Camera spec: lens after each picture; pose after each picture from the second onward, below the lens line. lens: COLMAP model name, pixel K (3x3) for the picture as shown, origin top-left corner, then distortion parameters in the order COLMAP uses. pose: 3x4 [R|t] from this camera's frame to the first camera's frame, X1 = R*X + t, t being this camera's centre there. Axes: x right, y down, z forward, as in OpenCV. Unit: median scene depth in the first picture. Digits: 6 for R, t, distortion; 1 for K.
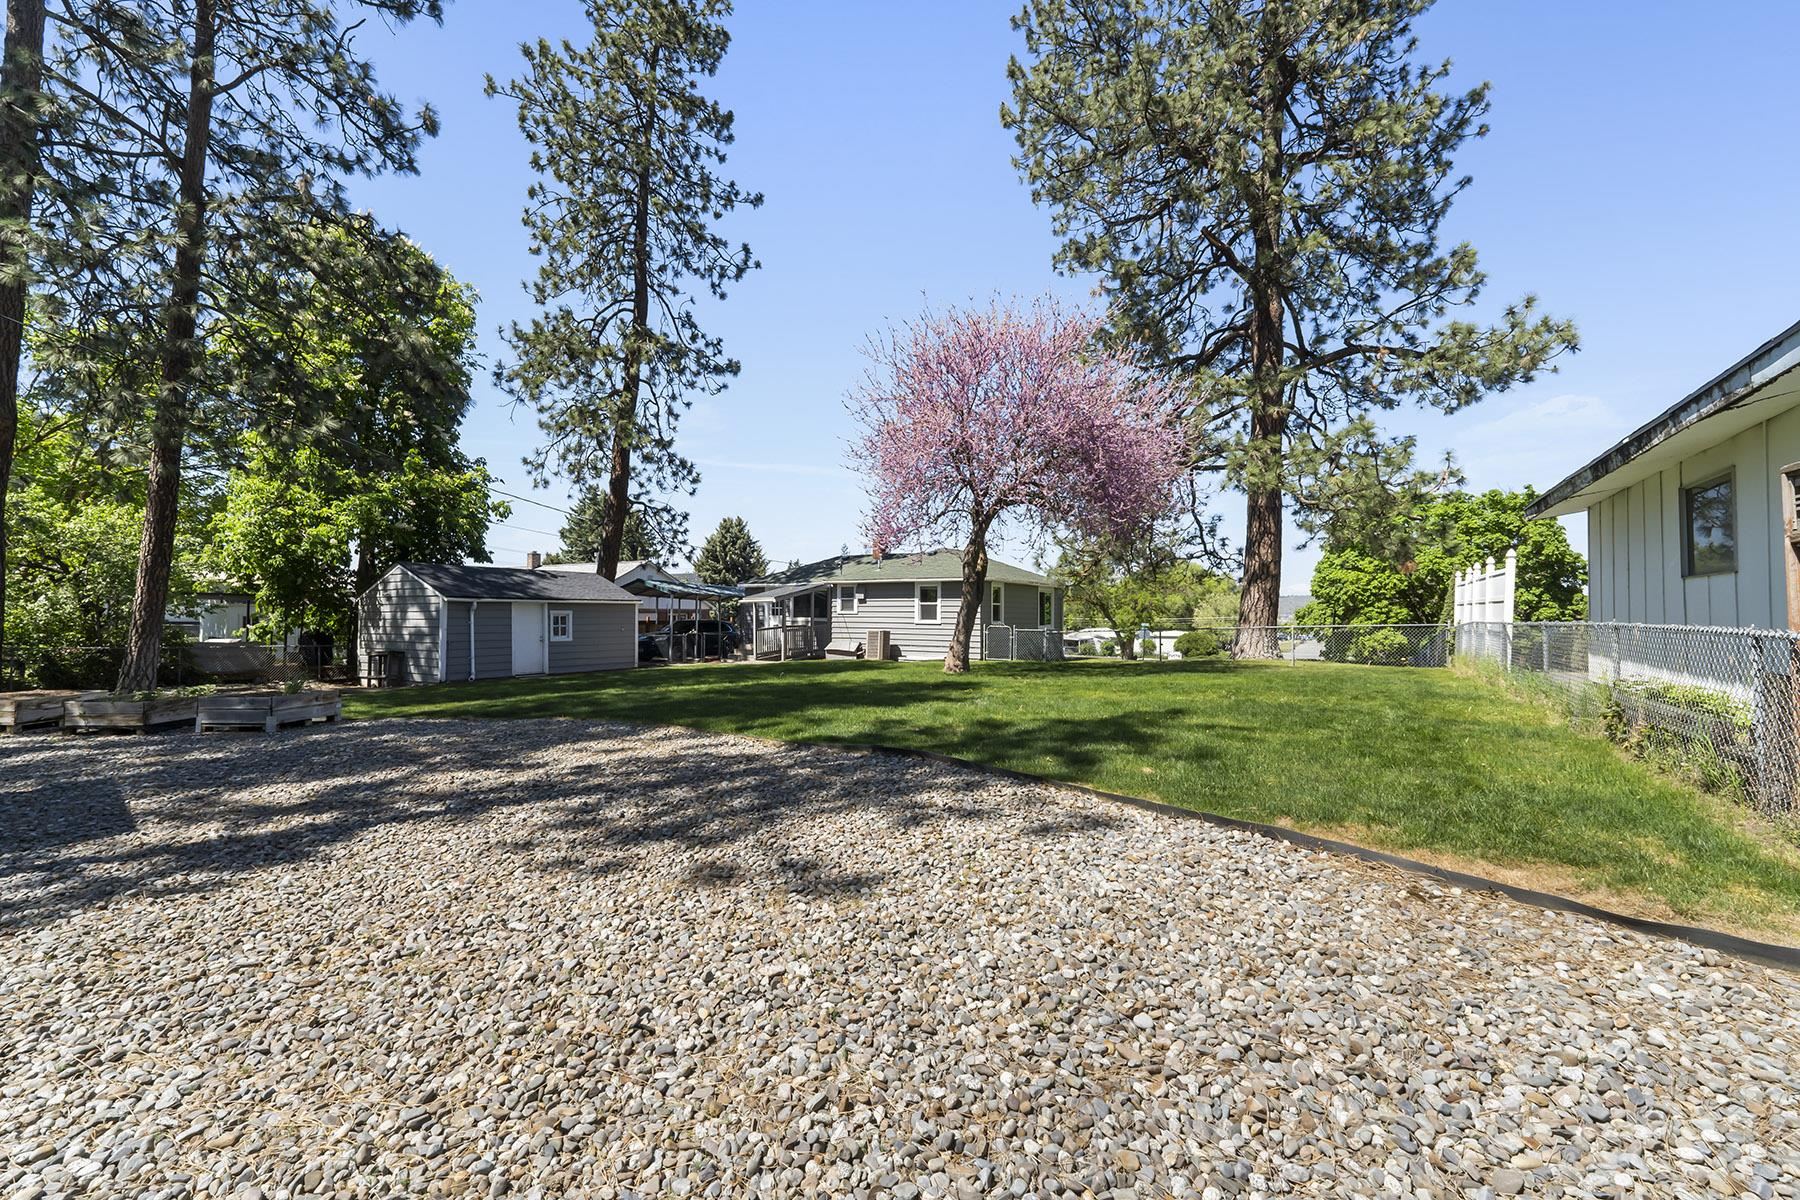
lens RADIAL K [[772.2, 0, 902.9], [0, 772.2, 594.6], [0, 0, 1]] dist [0.010427, -0.002527]
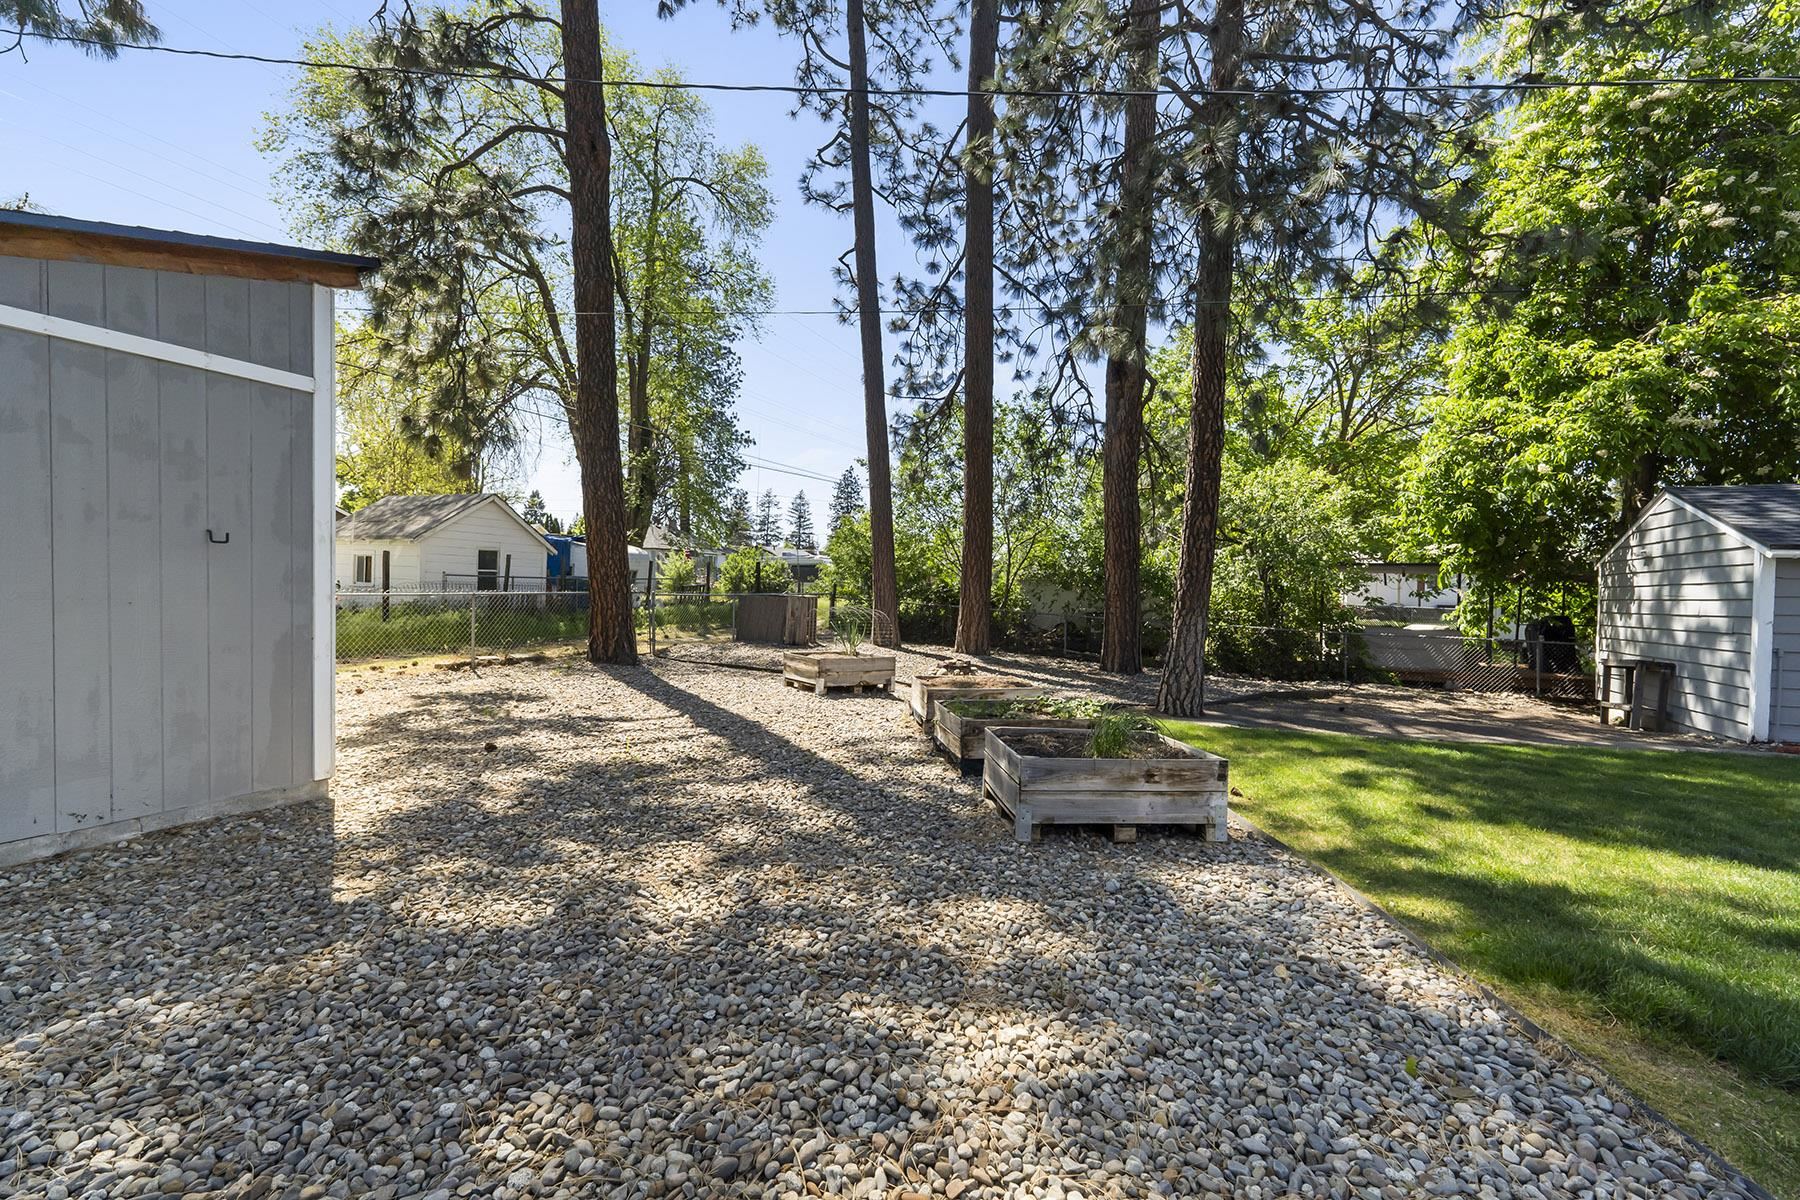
lens RADIAL K [[772.2, 0, 886.4], [0, 772.2, 605.3], [0, 0, 1]] dist [0.010427, -0.002527]
pose [[0.119565, 0.012813, -0.992744, -0.182928], [0.017999, 0.999724, 0.015071, 0.016405], [0.992663, -0.019671, 0.119301, 0.387163]]
